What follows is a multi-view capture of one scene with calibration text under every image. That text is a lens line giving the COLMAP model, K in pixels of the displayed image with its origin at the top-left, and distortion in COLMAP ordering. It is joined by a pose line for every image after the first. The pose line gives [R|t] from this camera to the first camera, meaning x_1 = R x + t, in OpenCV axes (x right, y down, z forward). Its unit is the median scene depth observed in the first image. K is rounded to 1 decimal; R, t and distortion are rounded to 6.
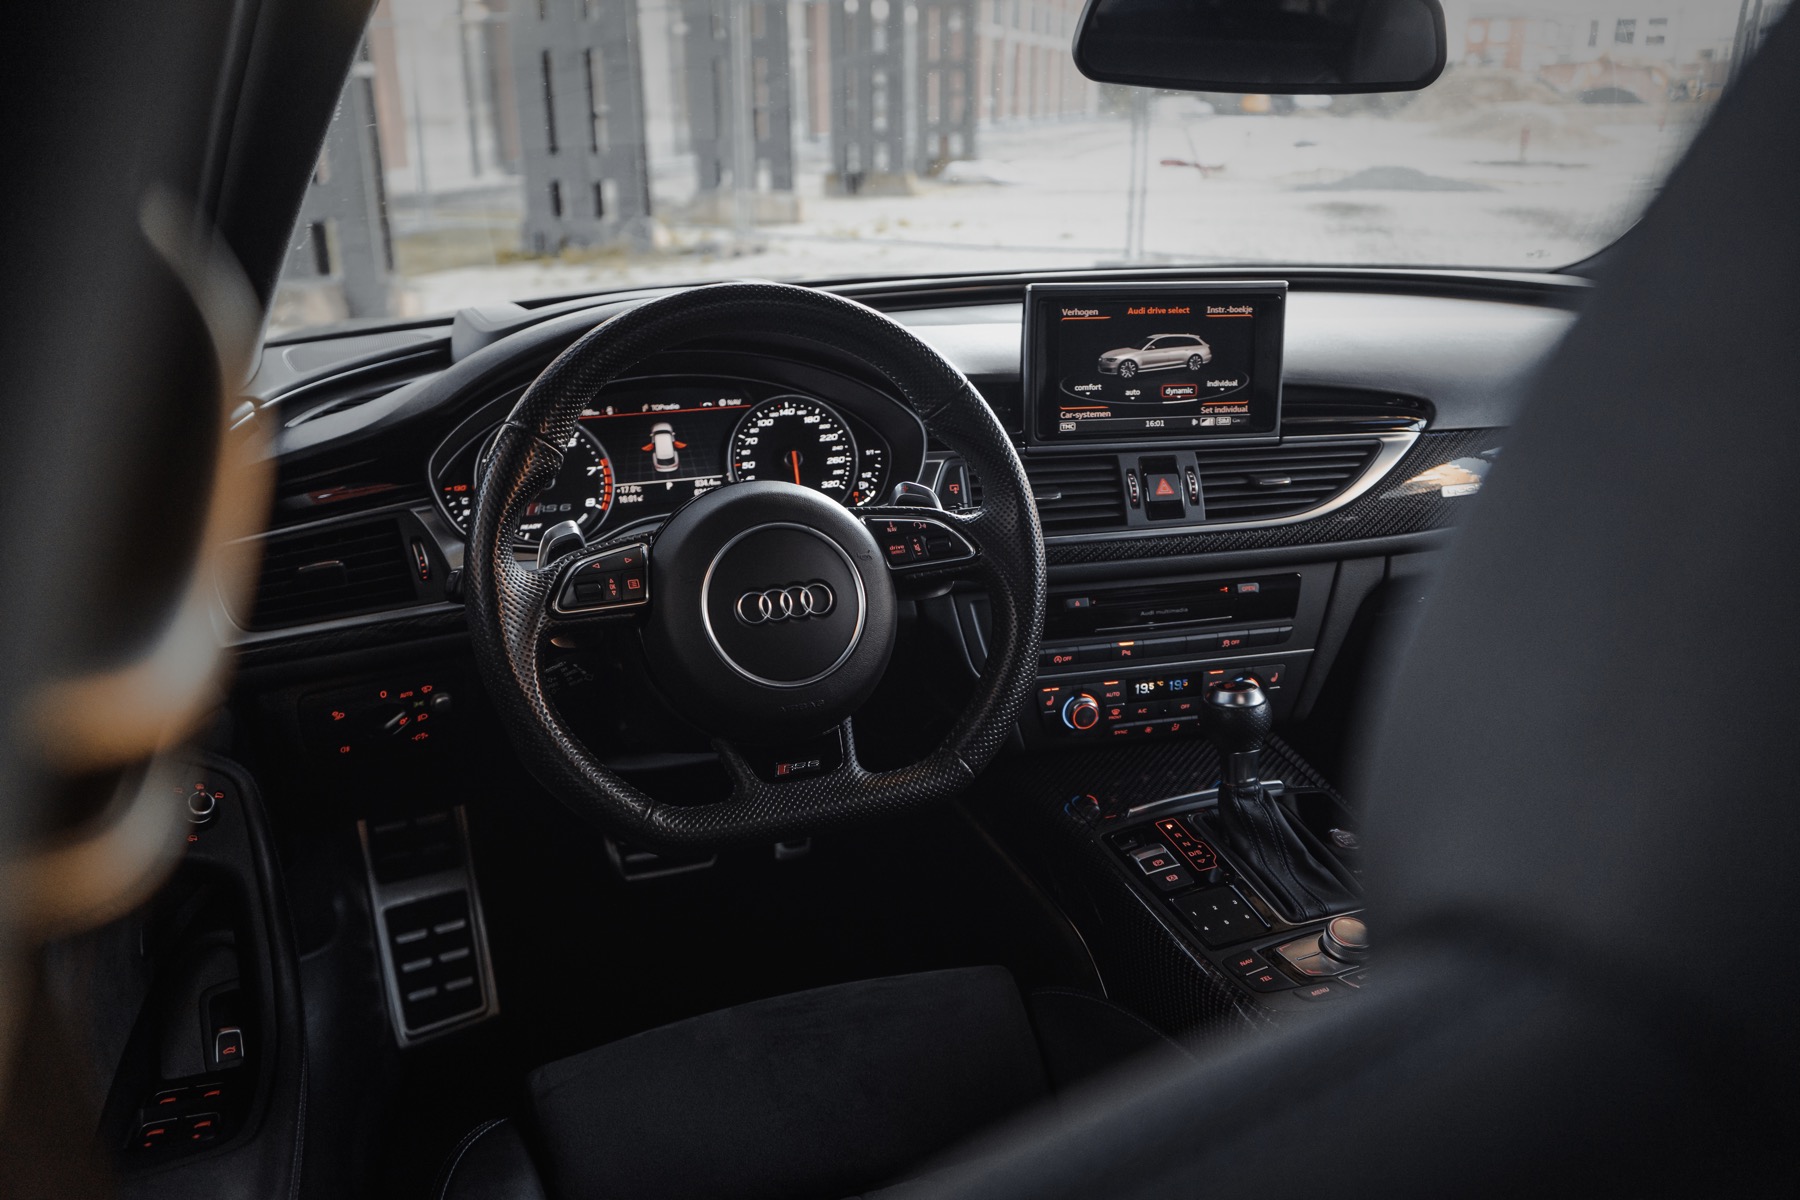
lens RADIAL K [[1459.1, 0, 900.0], [0, 1459.1, 600.0], [0, 0, 1]] dist [-0.006979, 0.003305]
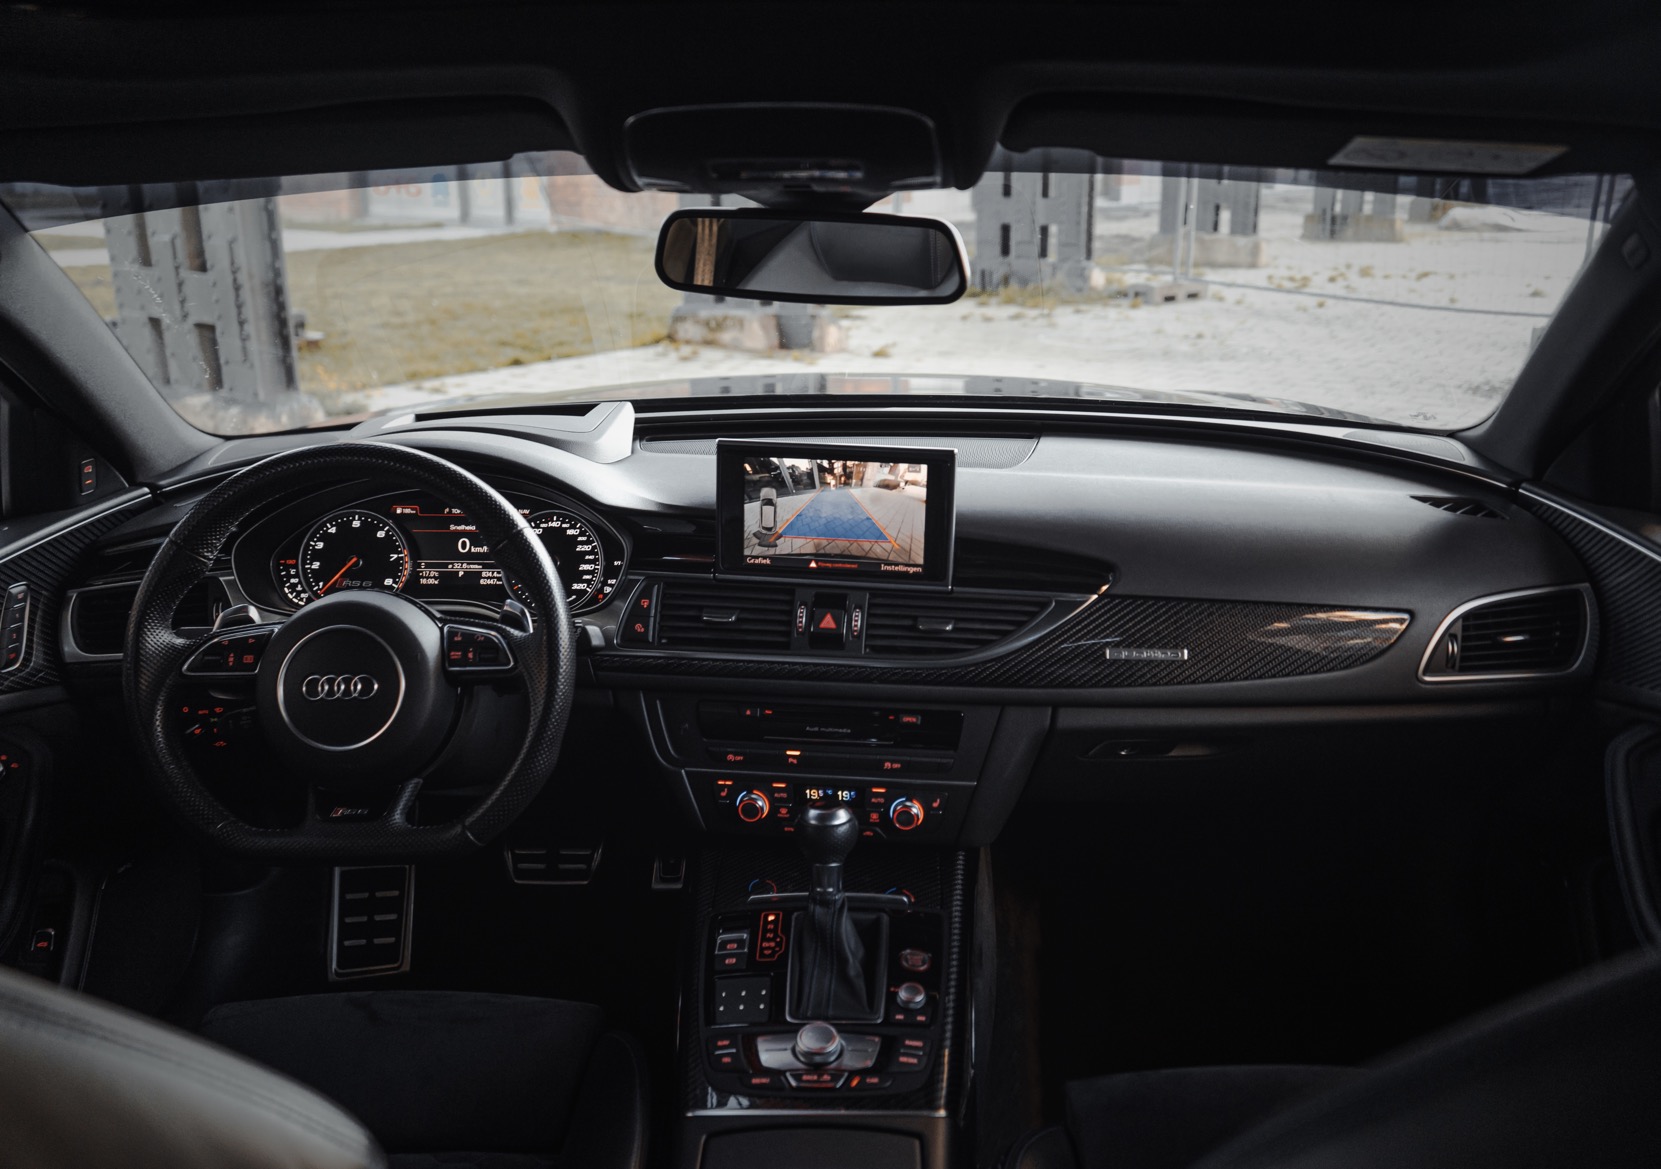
lens RADIAL K [[1443.9, 0, 830.5], [0, 1443.9, 584.5], [0, 0, 1]] dist [0.002333, 0.005989]
pose [[0.929622, 0.109445, -0.351888, 0.569361], [-0.119365, 0.992829, -0.006548, -0.097577], [0.348648, 0.048090, 0.936019, -0.054851]]
